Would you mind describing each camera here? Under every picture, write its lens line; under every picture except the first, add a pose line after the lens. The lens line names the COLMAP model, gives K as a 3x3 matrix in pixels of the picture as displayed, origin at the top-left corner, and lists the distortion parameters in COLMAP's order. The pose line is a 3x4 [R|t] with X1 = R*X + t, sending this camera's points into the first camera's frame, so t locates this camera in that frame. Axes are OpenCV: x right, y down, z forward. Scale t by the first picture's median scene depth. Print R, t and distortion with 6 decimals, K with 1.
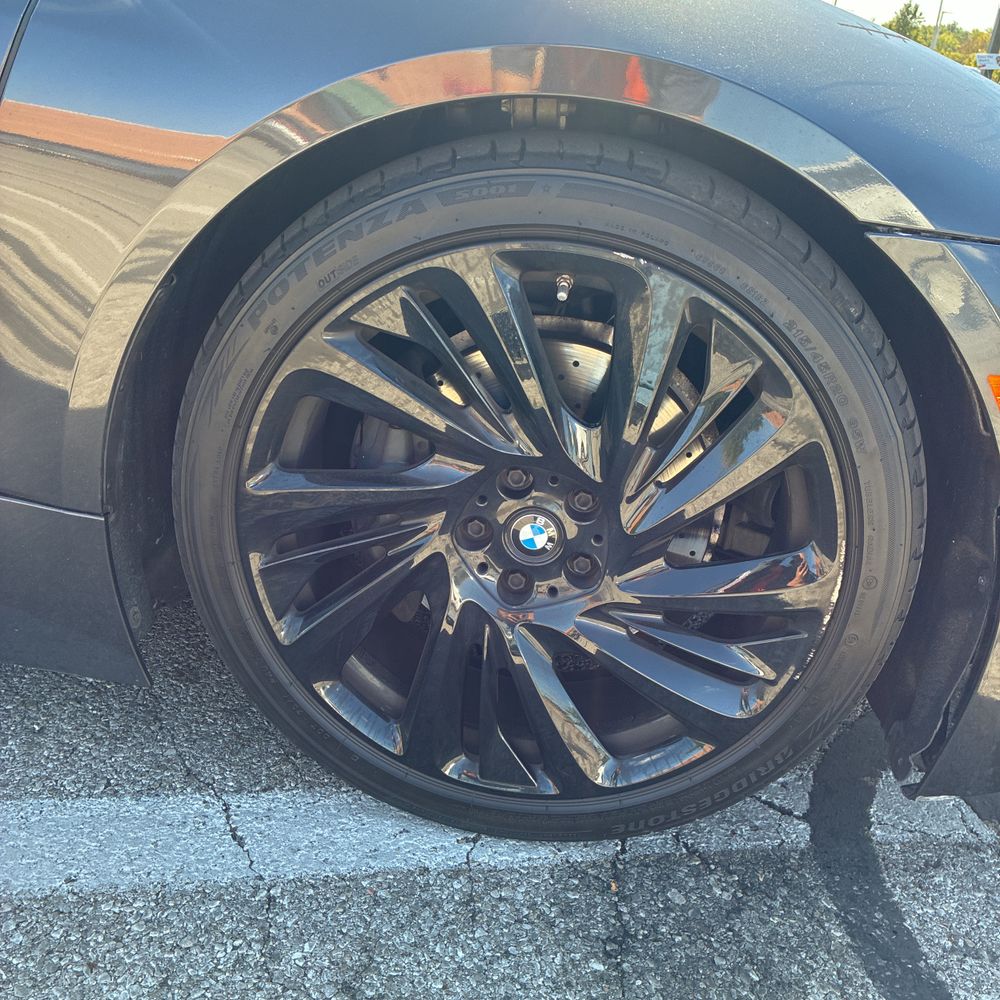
lens RADIAL K [[1012.0, 0, 505.7], [0, 1012.0, 498.9], [0, 0, 1]] dist [0.022325, 0.000000]
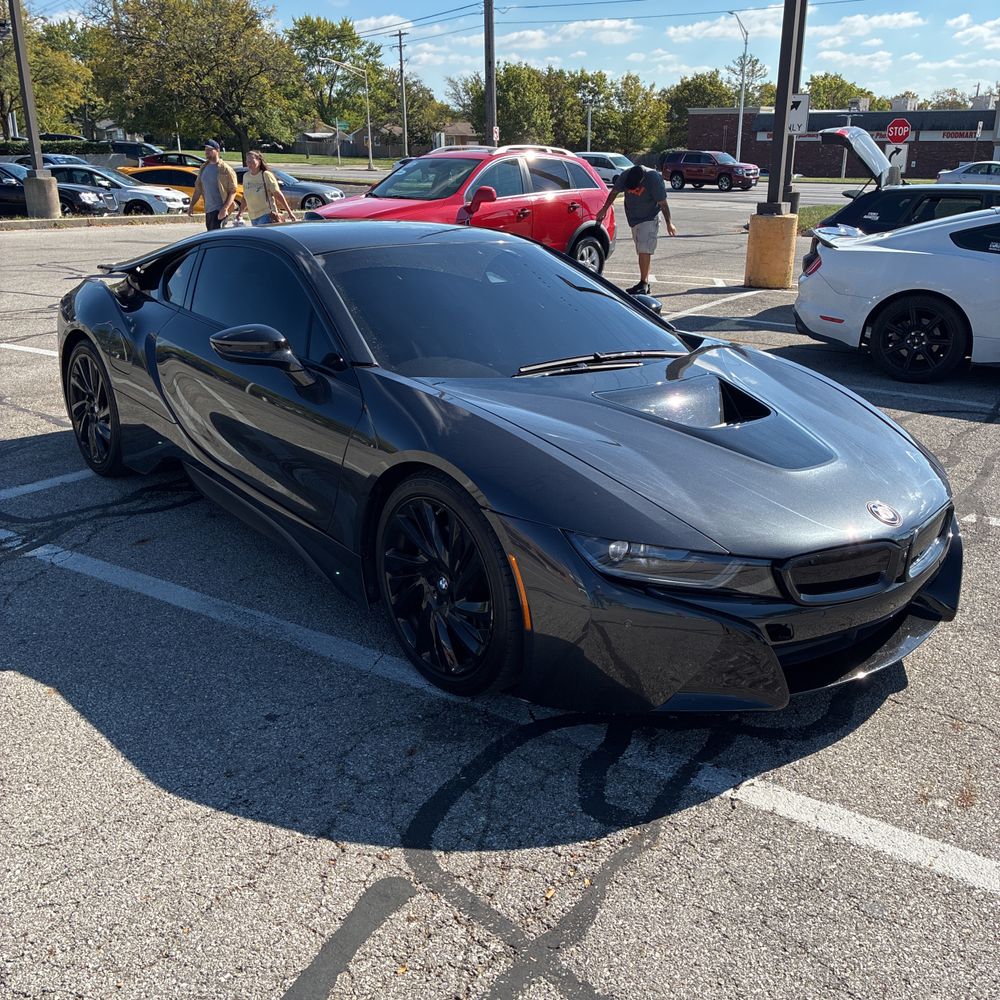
lens RADIAL K [[1012.0, 0, 501.2], [0, 1012.0, 496.9], [0, 0, 1]] dist [0.022325, 0.000000]
pose [[0.721715, 0.124188, -0.680958, 2.321367], [-0.220932, 0.973646, -0.056588, -0.092672], [0.655985, 0.191286, 0.730132, -1.284431]]
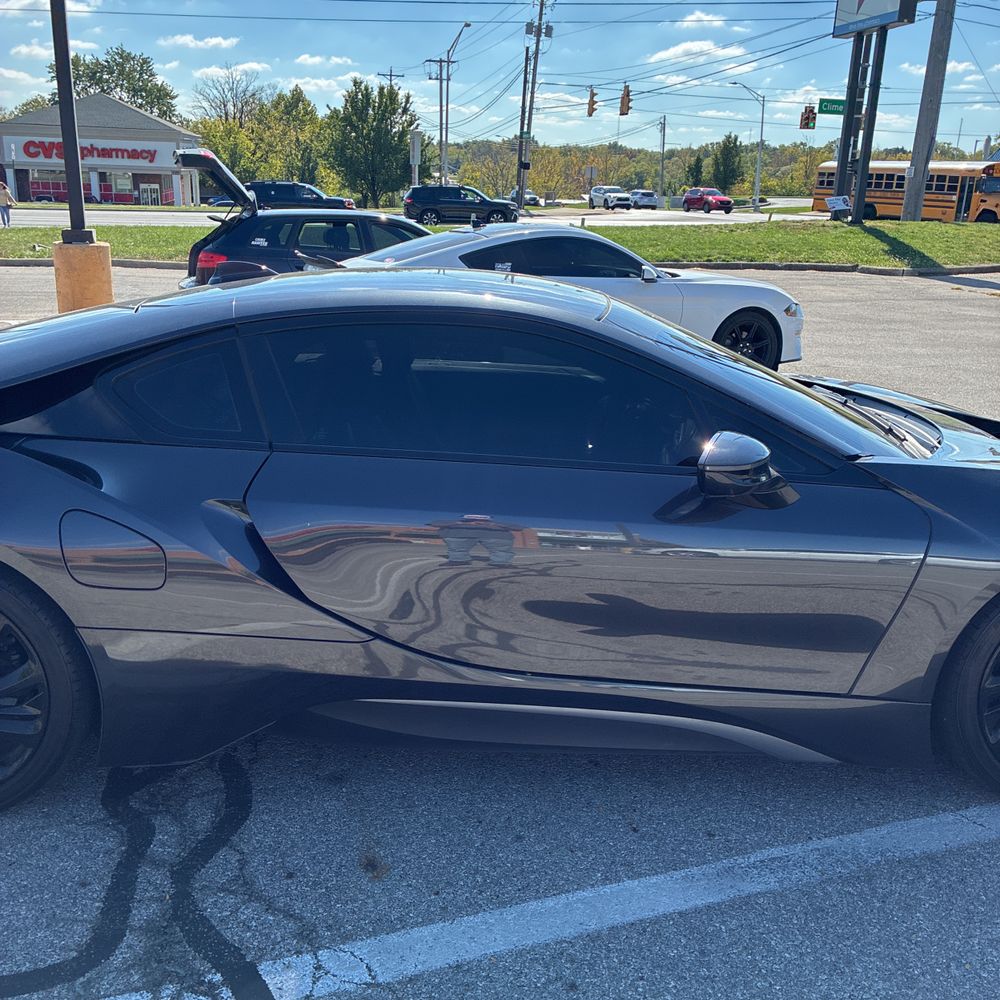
lens RADIAL K [[1012.0, 0, 506.9], [0, 1012.0, 498.1], [0, 0, 1]] dist [0.022325, 0.000000]
pose [[0.985726, -0.124112, 0.113761, -1.737005], [0.137035, 0.984000, -0.113862, -0.363079], [-0.097809, 0.127826, 0.986962, -1.603902]]
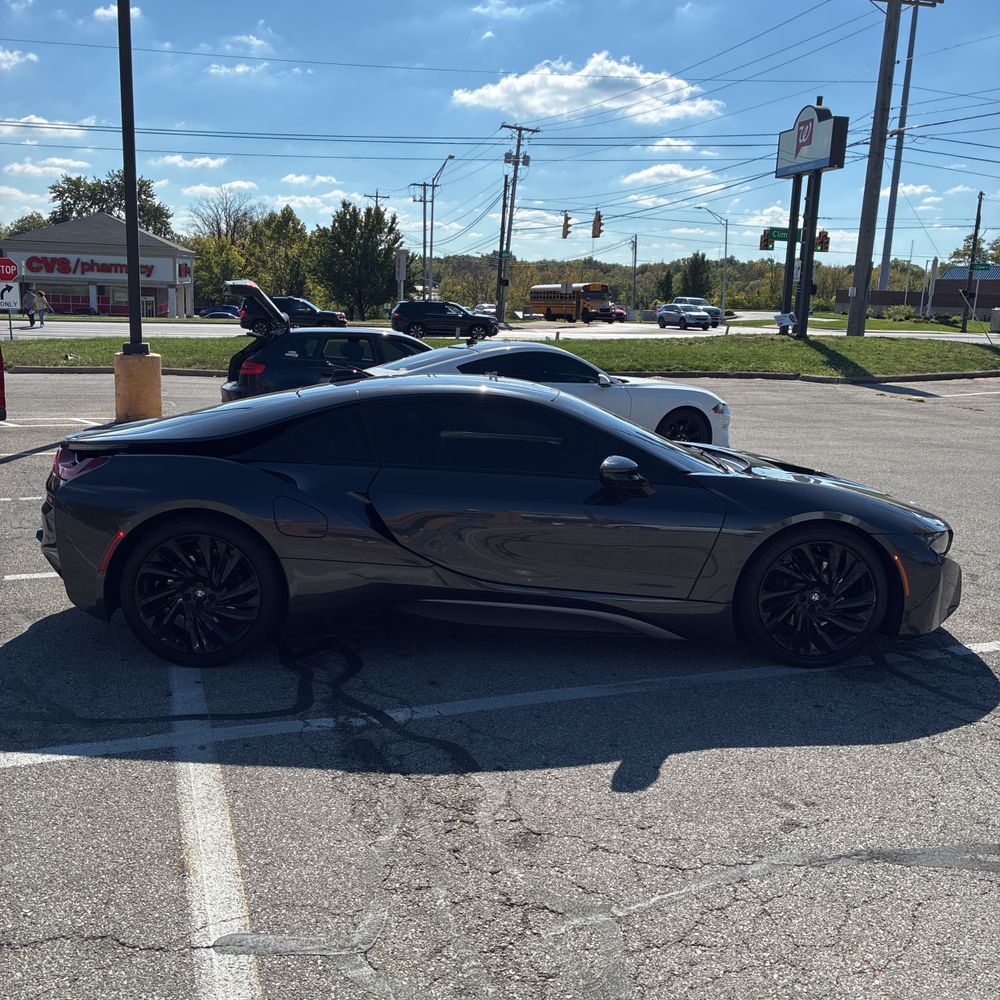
lens RADIAL K [[1012.0, 0, 501.5], [0, 1012.0, 500.8], [0, 0, 1]] dist [0.022325, 0.000000]
pose [[0.983716, -0.111597, 0.140888, -2.149781], [0.139867, 0.967614, -0.210142, 0.410244], [-0.112874, 0.226426, 0.967466, -3.787428]]
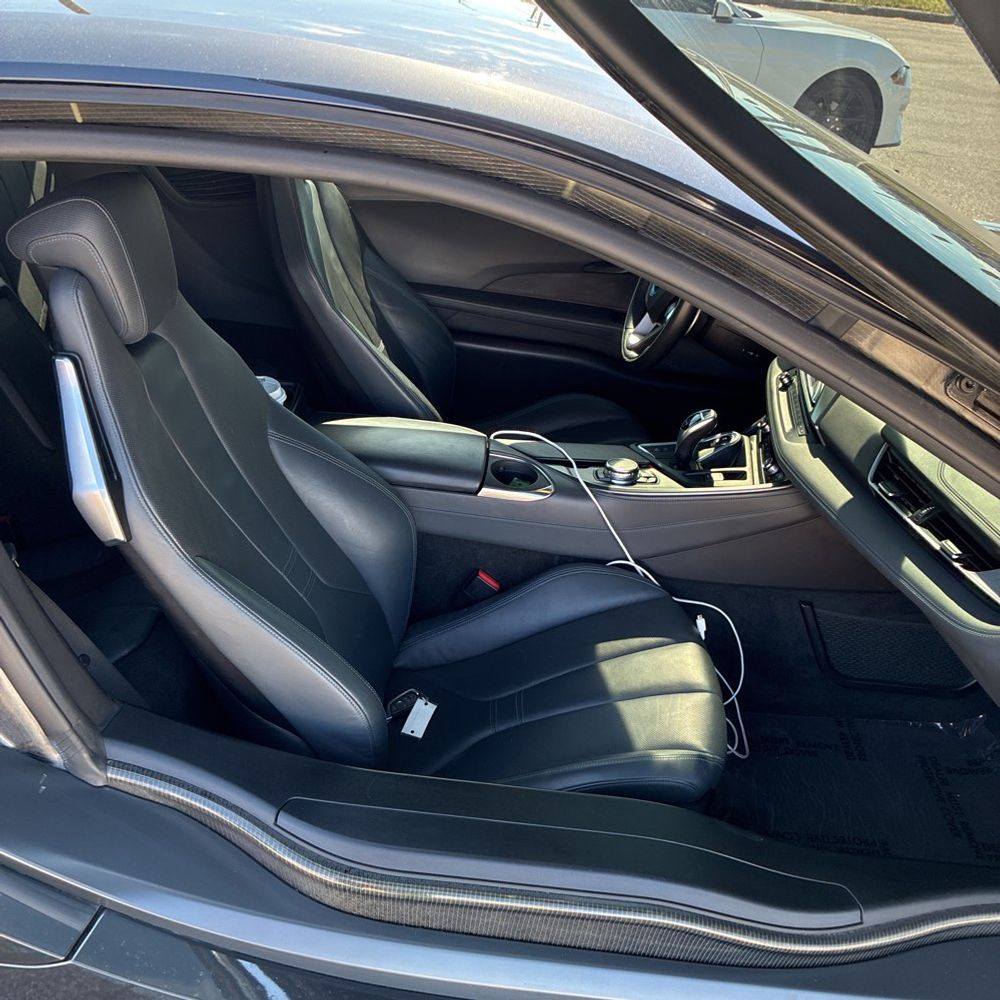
lens RADIAL K [[1012.0, 0, 501.0], [0, 1012.0, 498.5], [0, 0, 1]] dist [0.022325, 0.000000]
pose [[0.994525, -0.068586, 0.078841, -1.422872], [0.058266, 0.990259, 0.126459, -0.920562], [-0.086747, -0.121173, 0.988834, 0.006950]]
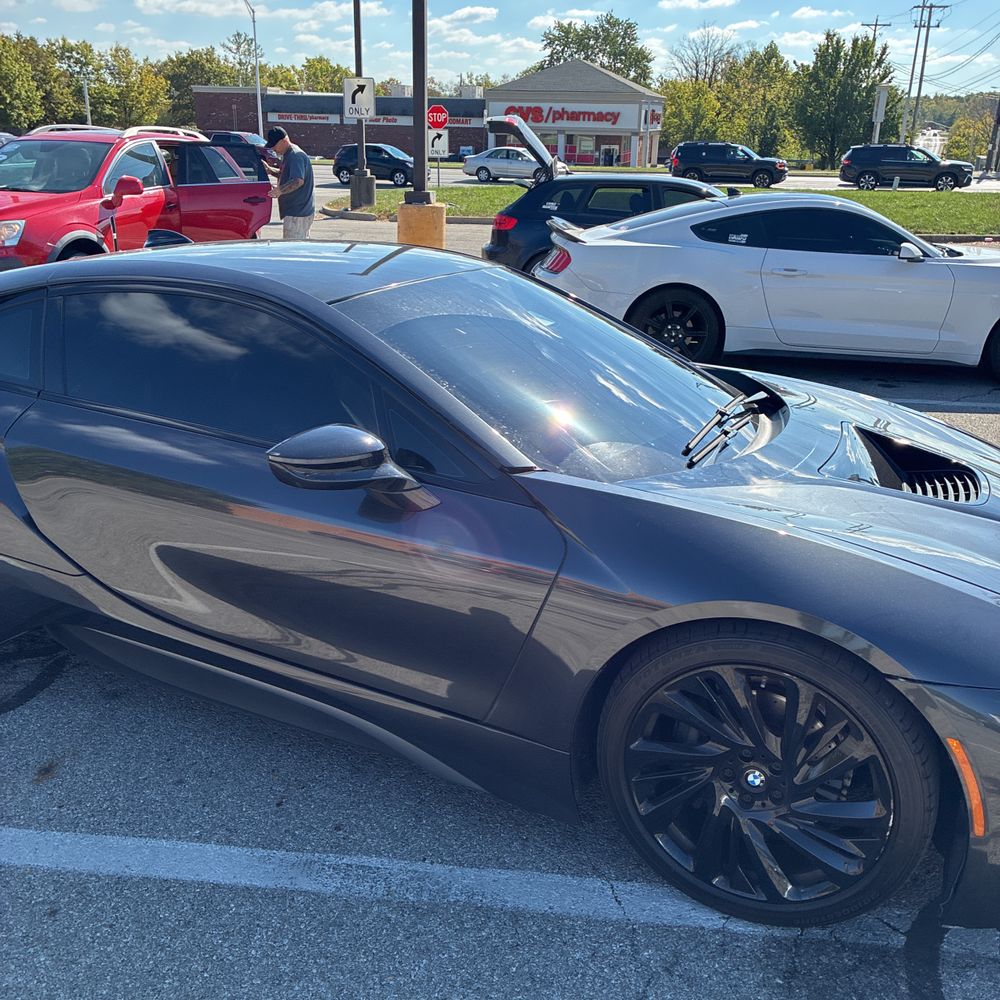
lens RADIAL K [[1012.0, 0, 501.9], [0, 1012.0, 492.1], [0, 0, 1]] dist [0.022325, 0.000000]
pose [[0.952504, 0.012056, -0.304287, 0.173210], [-0.045603, 0.993595, -0.103385, -0.339910], [0.301092, 0.112351, 0.946953, -1.387343]]
